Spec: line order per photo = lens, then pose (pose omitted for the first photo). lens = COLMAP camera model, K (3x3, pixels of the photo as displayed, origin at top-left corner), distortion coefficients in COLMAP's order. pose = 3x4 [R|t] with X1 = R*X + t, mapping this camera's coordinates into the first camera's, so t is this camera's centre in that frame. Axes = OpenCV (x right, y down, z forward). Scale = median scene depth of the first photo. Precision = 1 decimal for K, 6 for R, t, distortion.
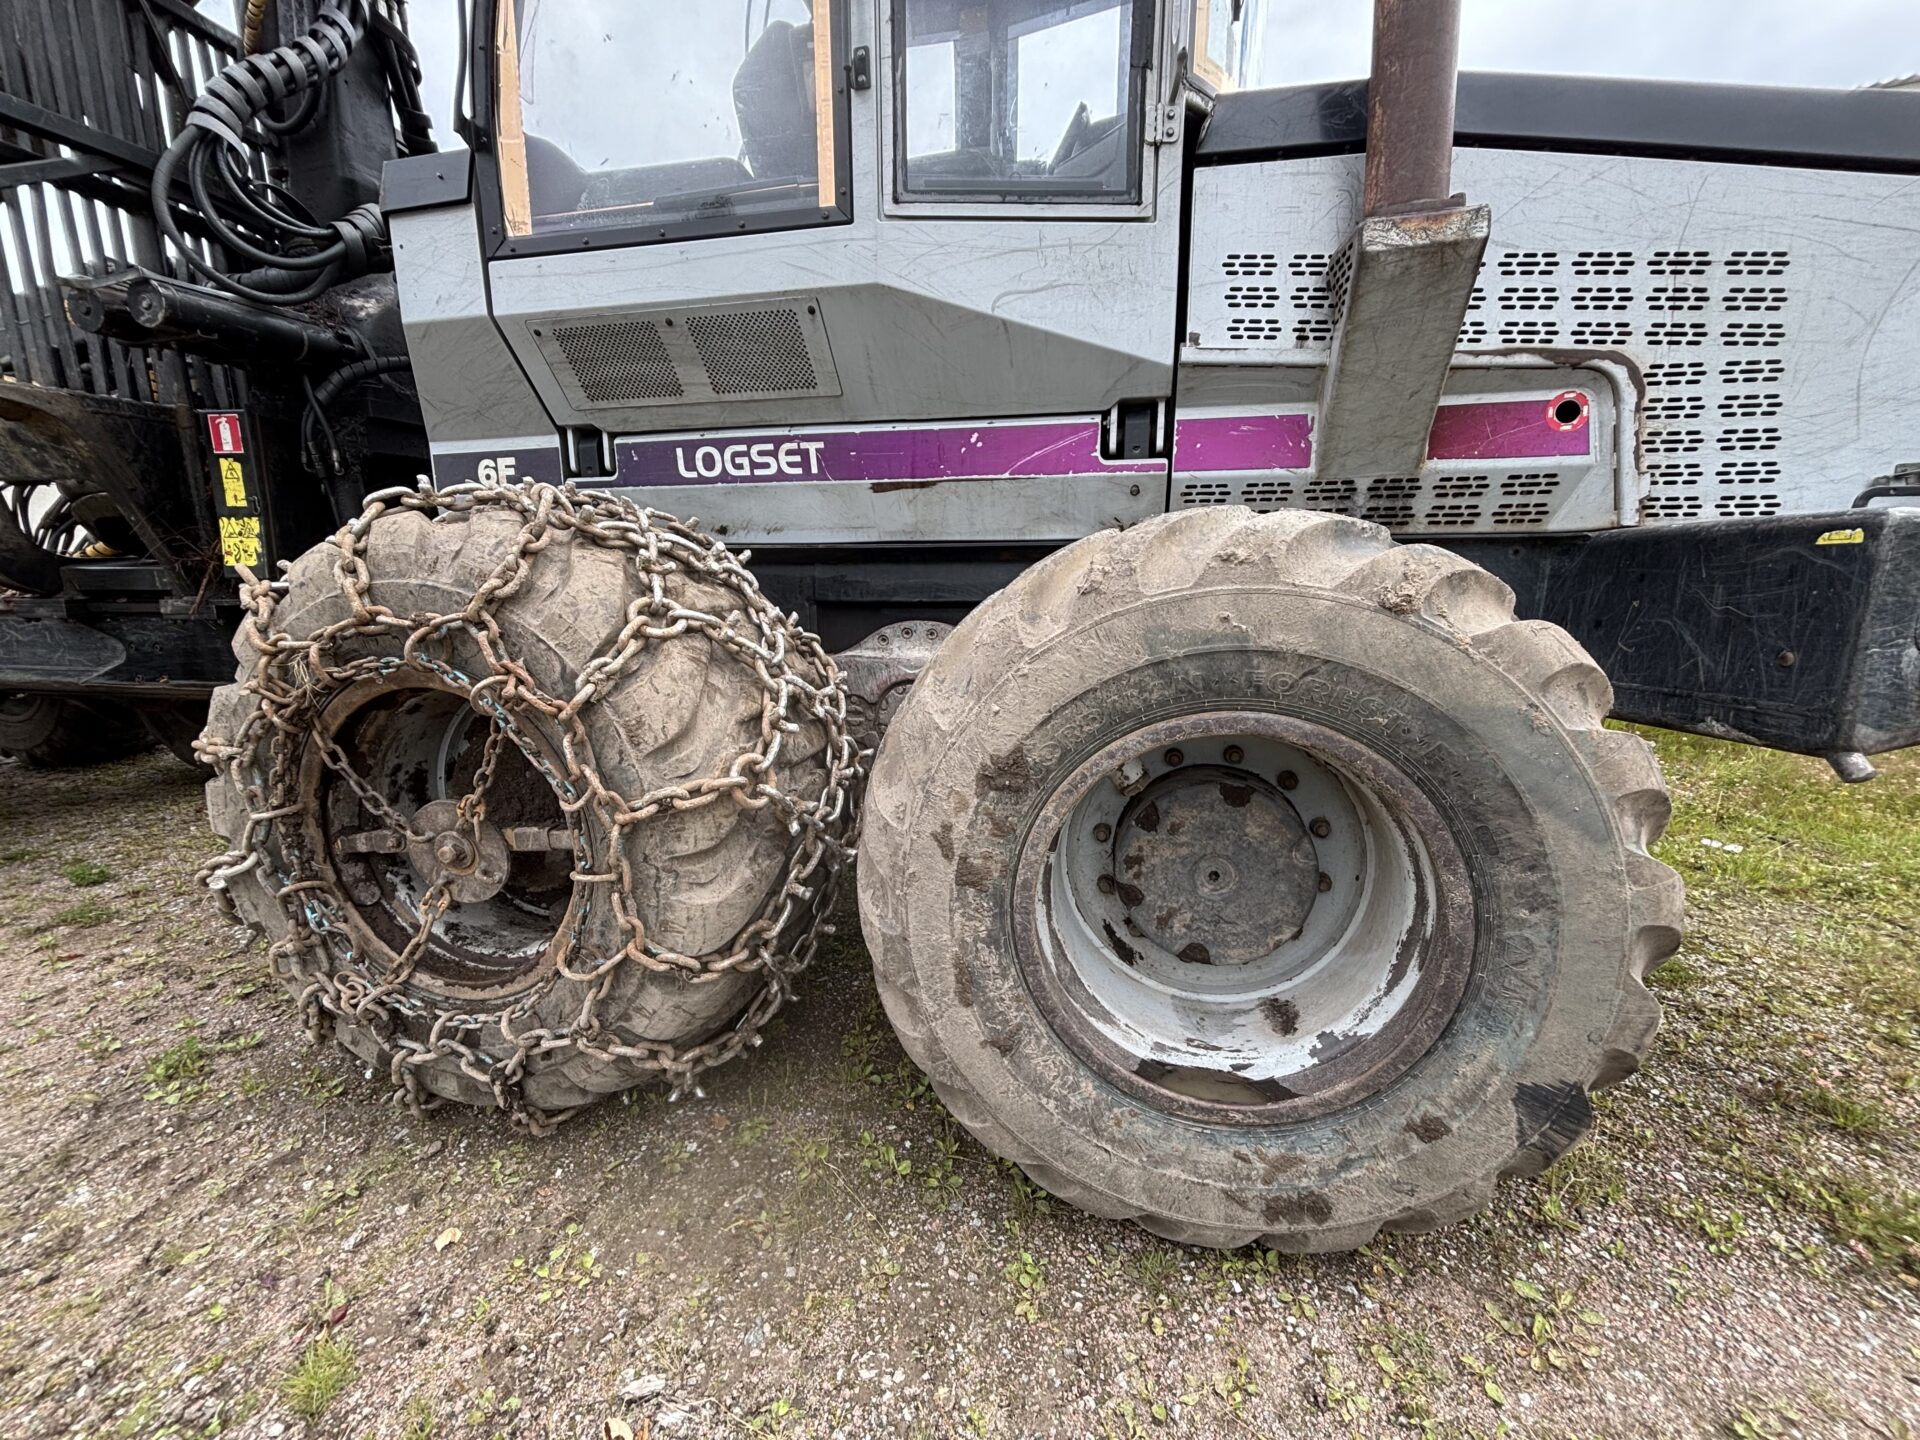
lens RADIAL K [[773.3, 0, 968.7], [0, 773.3, 705.4], [0, 0, 1]] dist [0.002144, -0.000607]
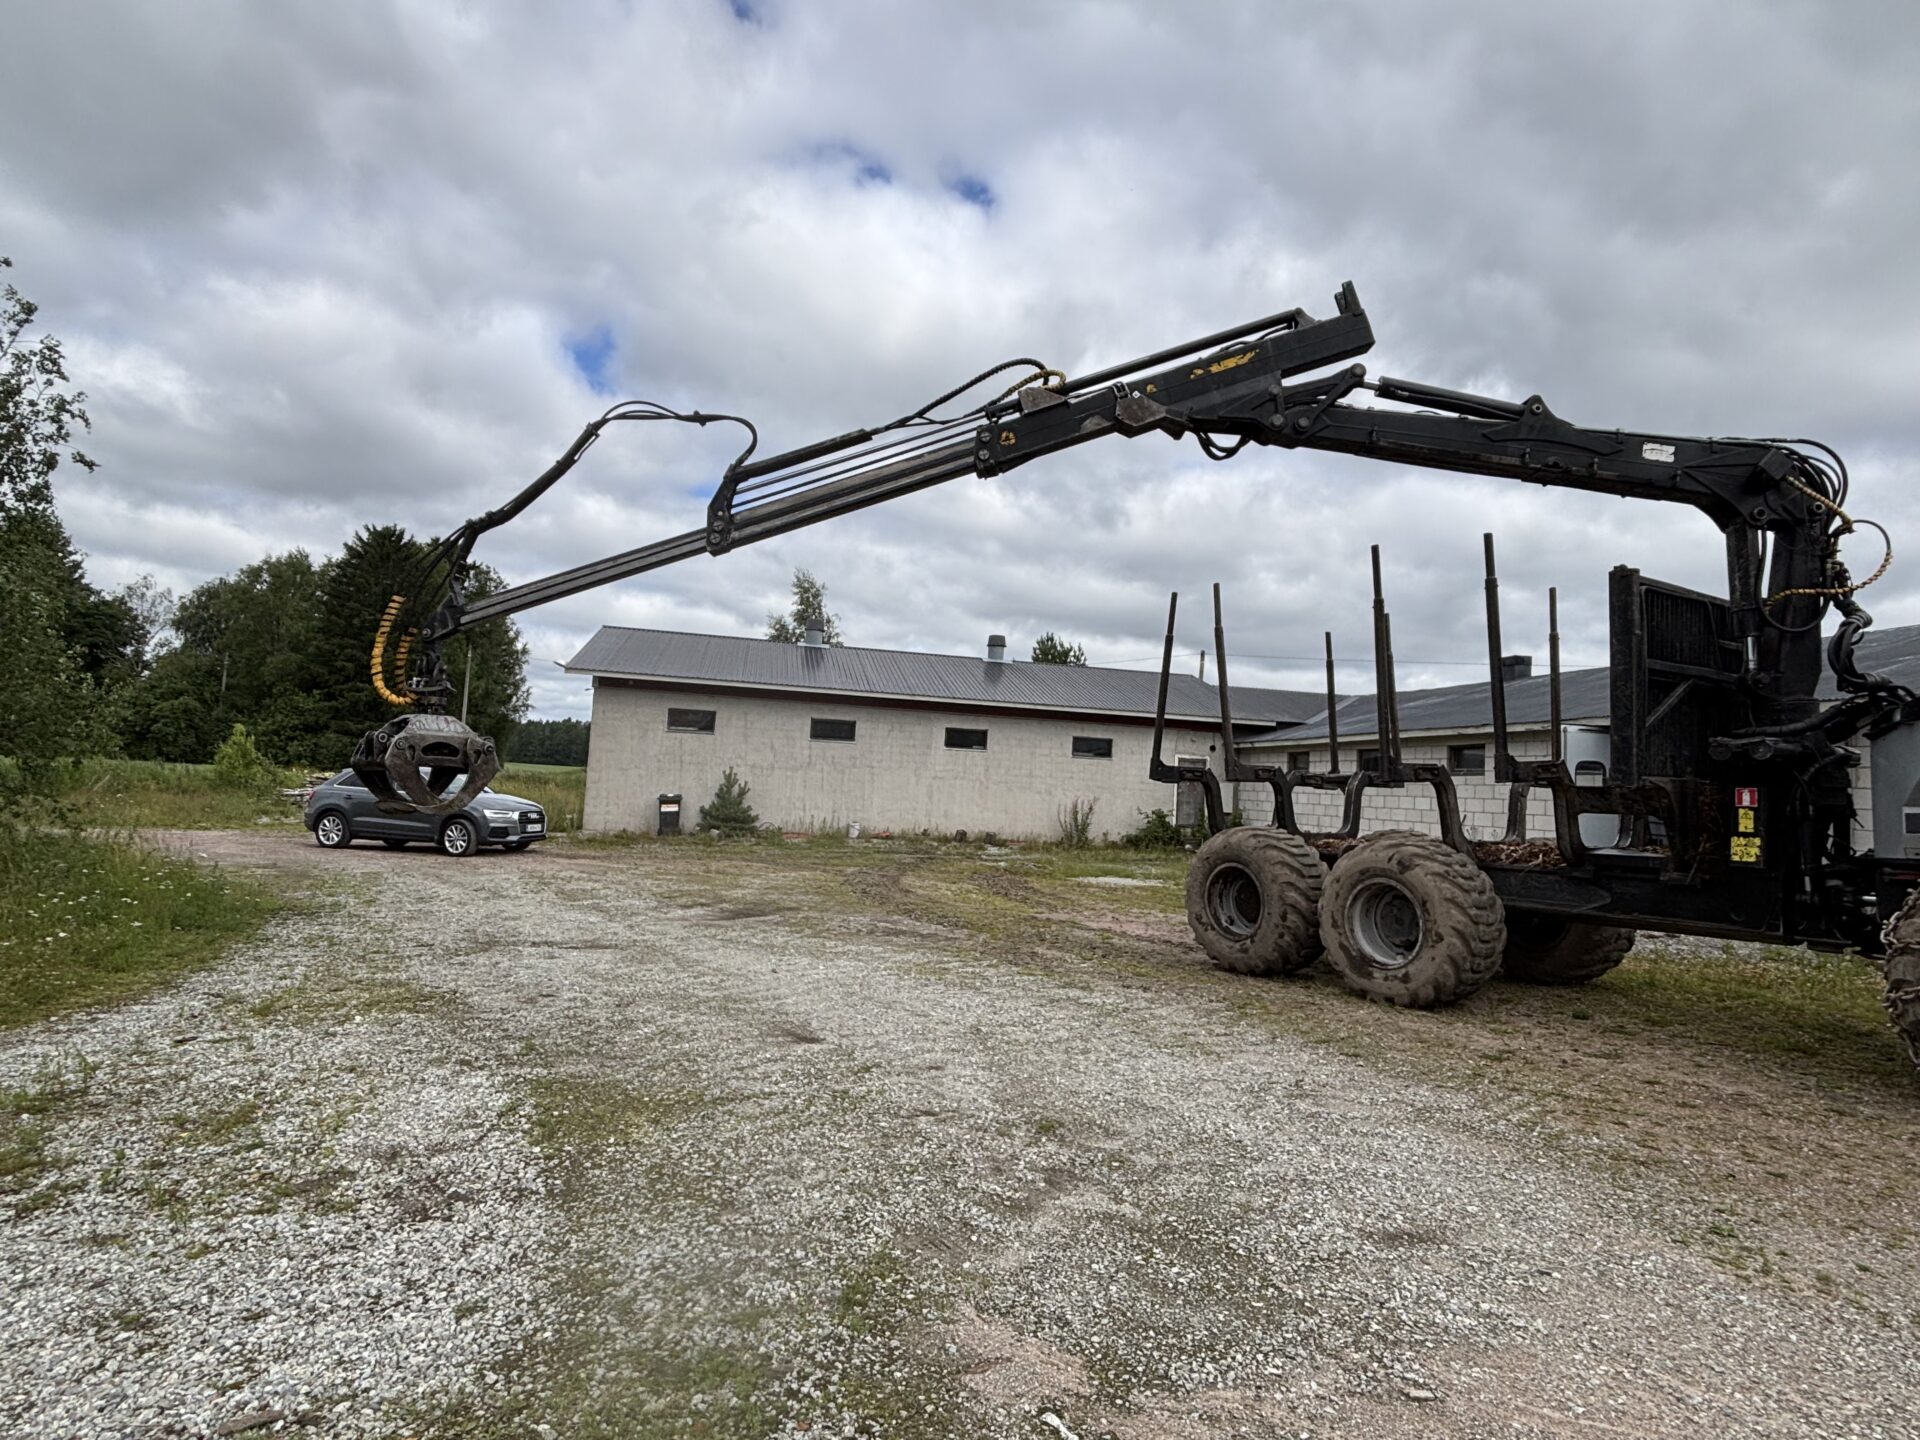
lens RADIAL K [[1012.2, 0, 956.7], [0, 1012.2, 725.4], [0, 0, 1]] dist [0.001453, -0.002115]
pose [[0.677364, -0.029337, -0.735063, -0.523814], [-0.174426, 0.964306, -0.199221, 0.473811], [0.714670, 0.263160, 0.648069, -2.966206]]
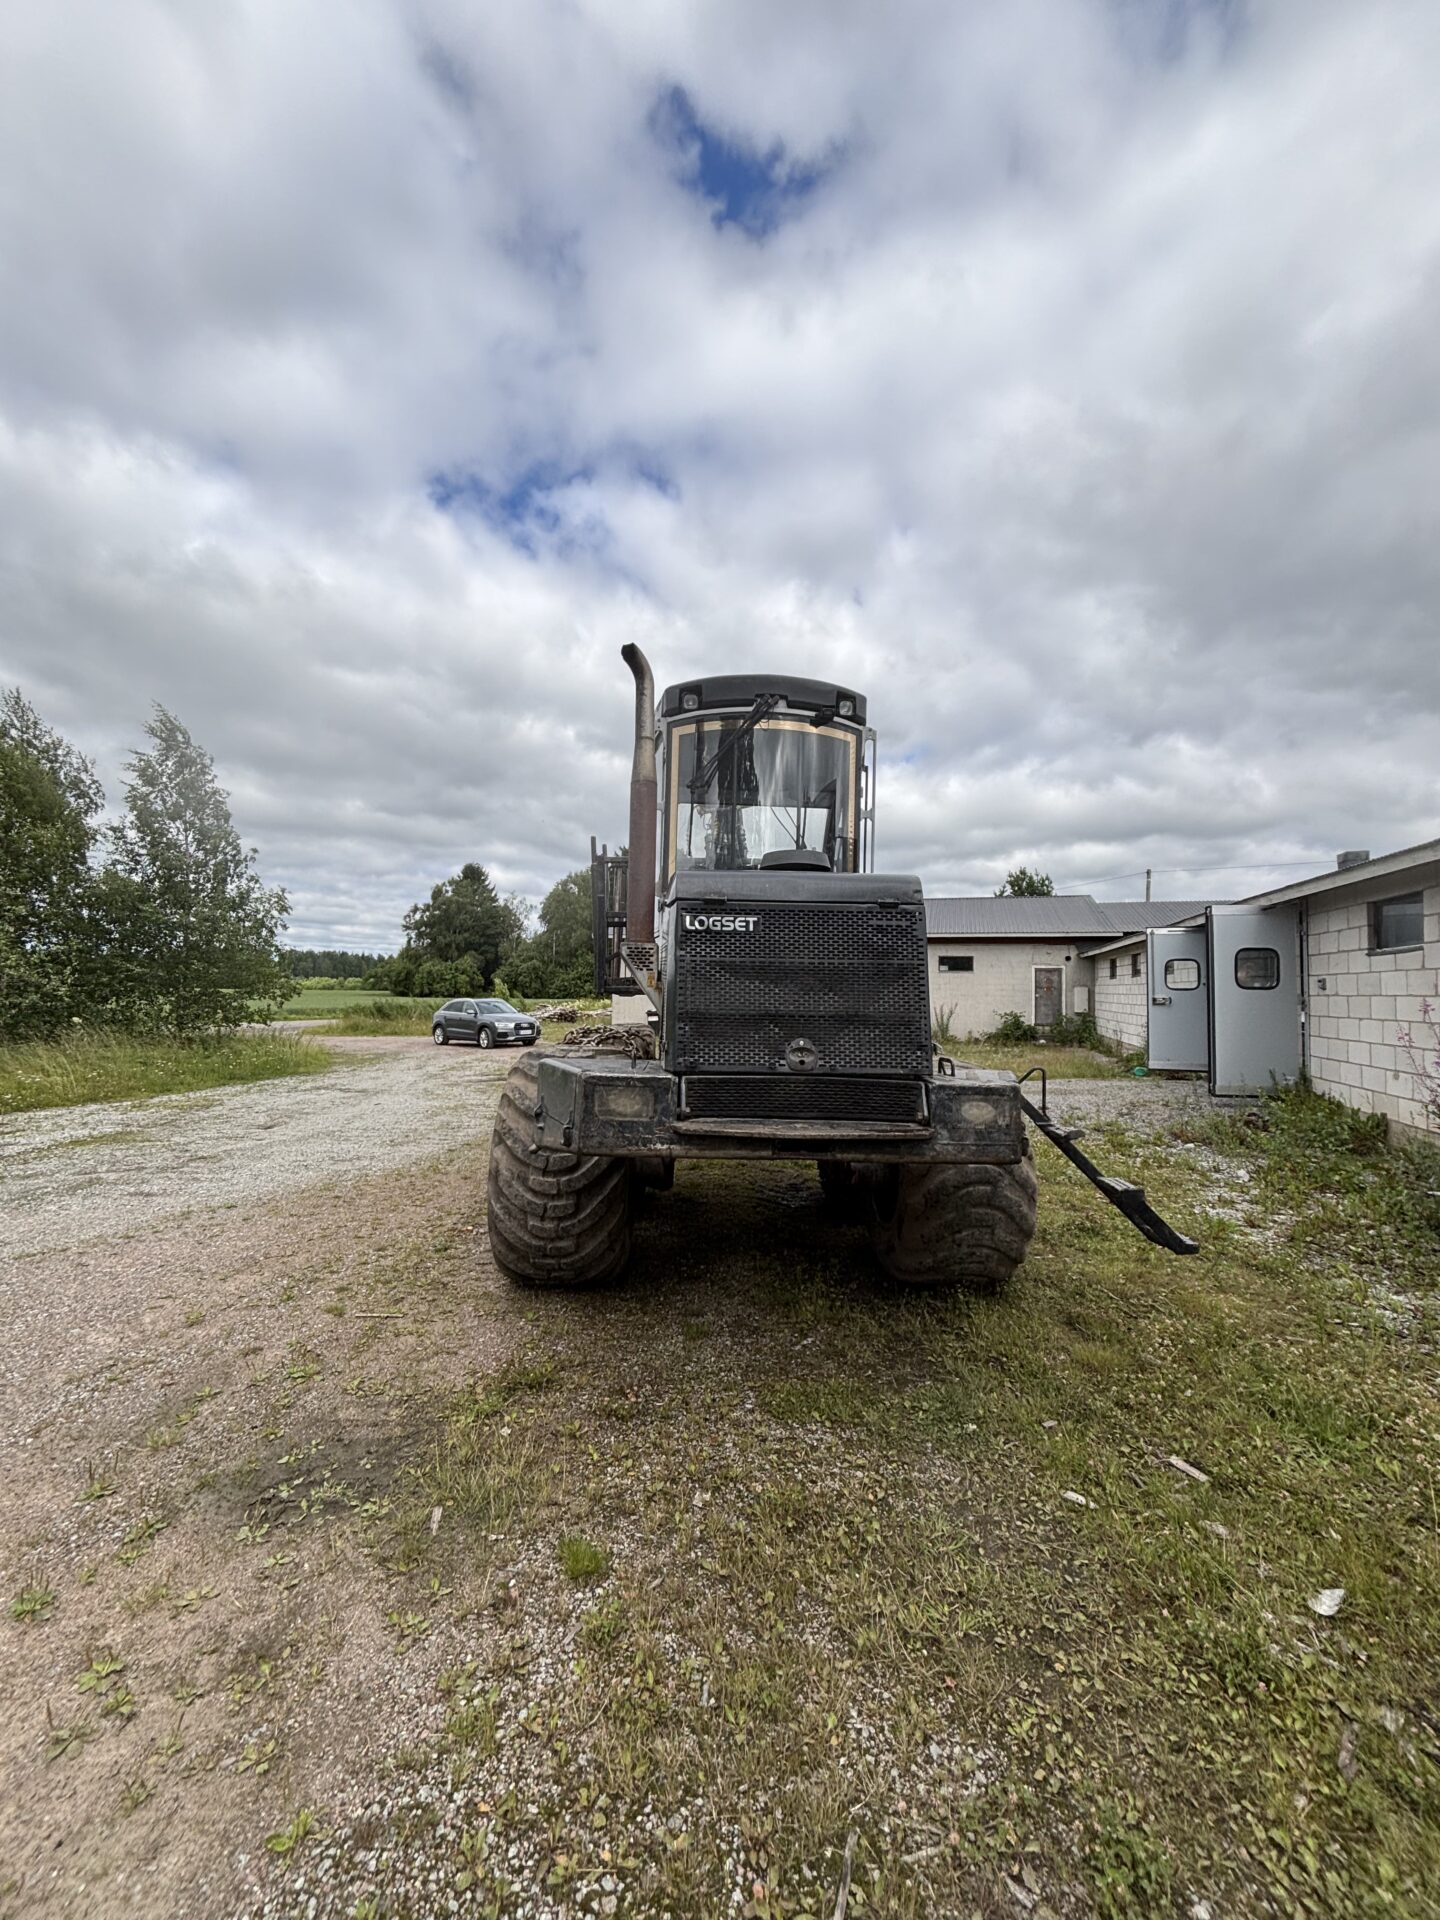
lens RADIAL K [[773.3, 0, 726.6], [0, 773.3, 962.6], [0, 0, 1]] dist [0.002144, -0.000607]
pose [[0.252536, -0.051221, -0.966231, 2.556493], [-0.189369, 0.976670, -0.101268, -0.283233], [0.948876, 0.208548, 0.236945, 0.719771]]
